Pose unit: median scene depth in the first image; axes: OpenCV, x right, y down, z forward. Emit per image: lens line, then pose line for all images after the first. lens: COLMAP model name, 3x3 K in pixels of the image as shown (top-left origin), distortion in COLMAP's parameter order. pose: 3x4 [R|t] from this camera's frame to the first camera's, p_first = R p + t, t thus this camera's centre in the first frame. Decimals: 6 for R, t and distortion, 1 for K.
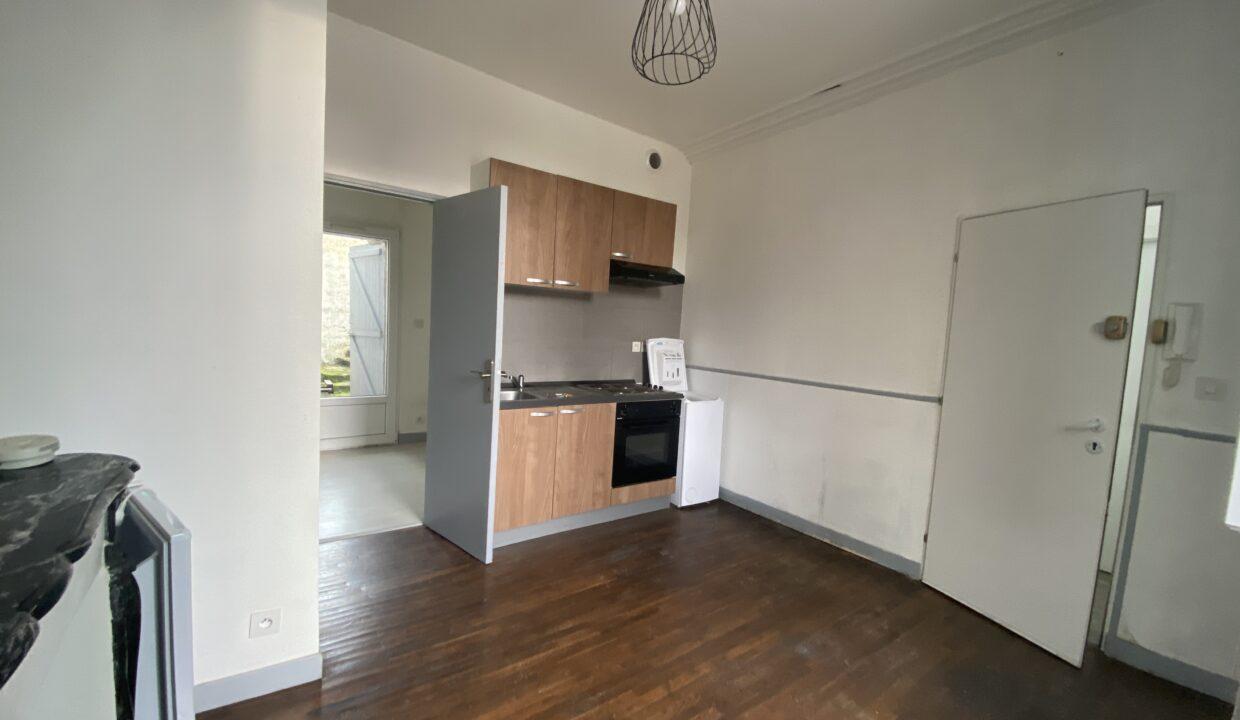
lens RADIAL K [[491.8, 0, 622.4], [0, 491.8, 358.9], [0, 0, 1]] dist [0.023169, -0.000053]
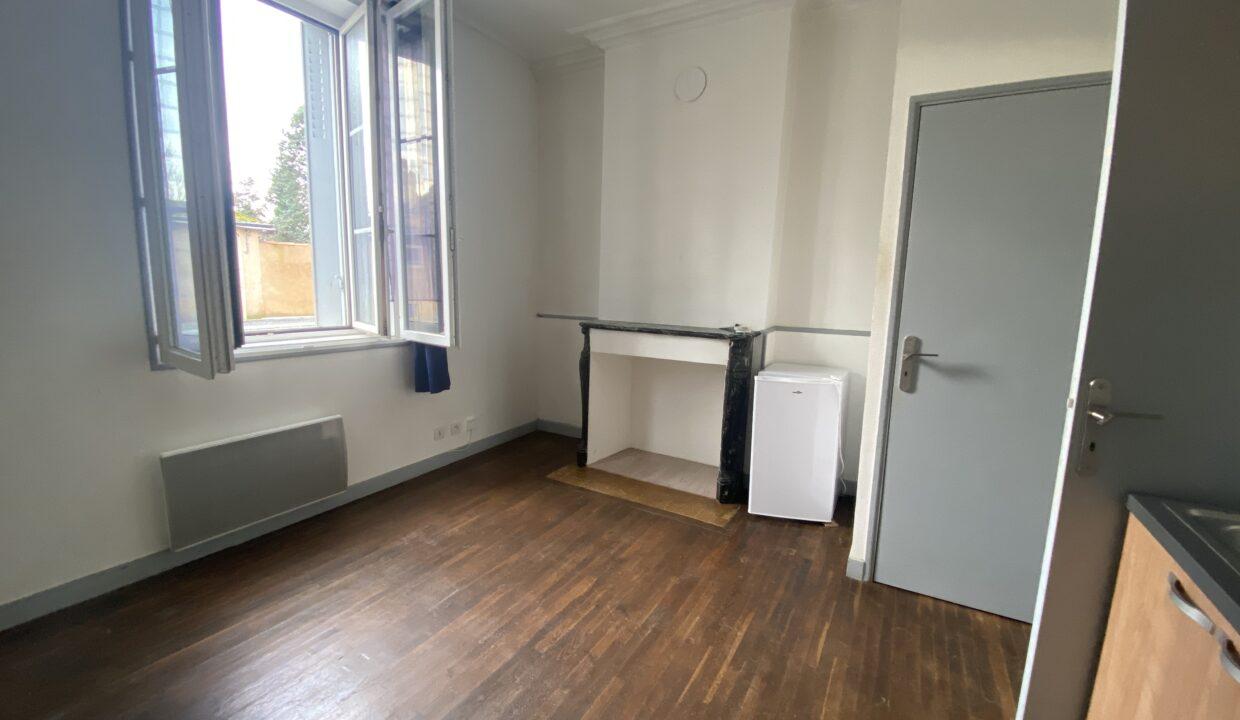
lens RADIAL K [[503.6, 0, 621.5], [0, 503.6, 362.2], [0, 0, 1]] dist [0.023205, -0.000079]
pose [[-0.922094, -0.016907, -0.386597, 0.254461], [-0.097767, 0.976812, 0.190471, -0.049360], [0.374412, 0.213429, -0.902366, 1.066674]]
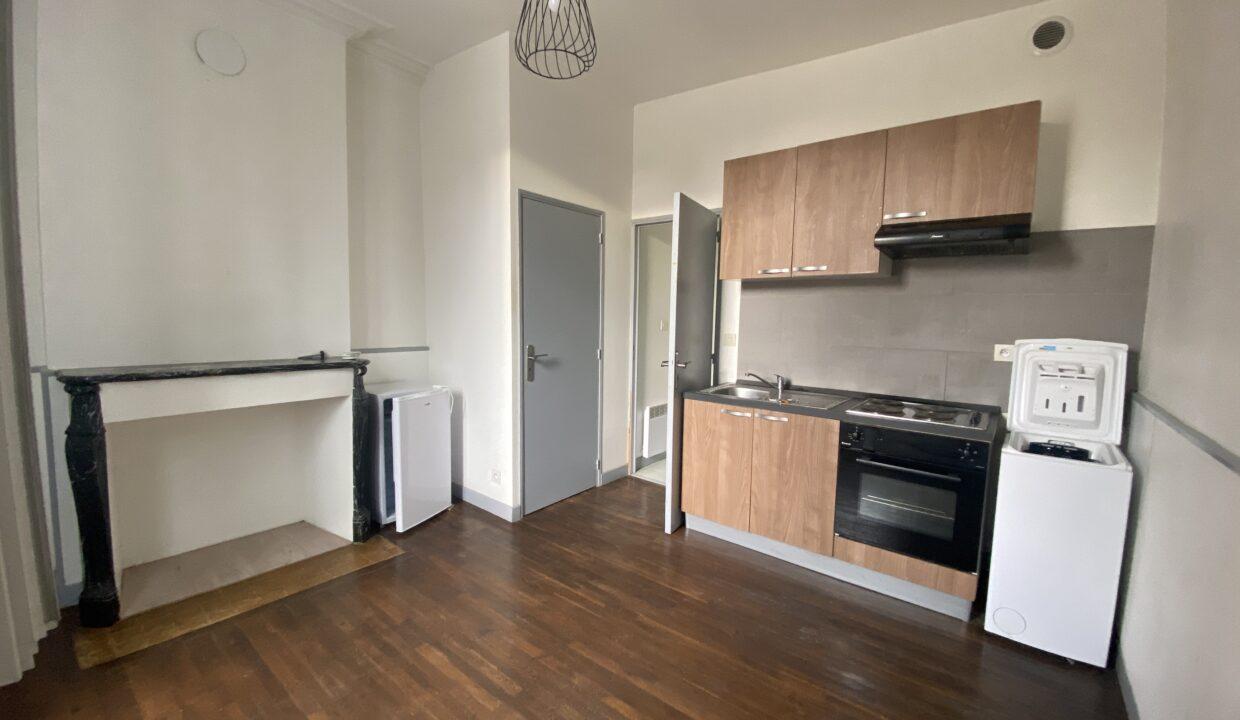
lens RADIAL K [[503.6, 0, 621.5], [0, 503.6, 362.2], [0, 0, 1]] dist [0.023205, -0.000079]
pose [[0.255493, 0.043768, -0.965820, 0.683317], [-0.070488, 0.997159, 0.026542, 0.003562], [0.964238, 0.061297, 0.257852, 0.508142]]
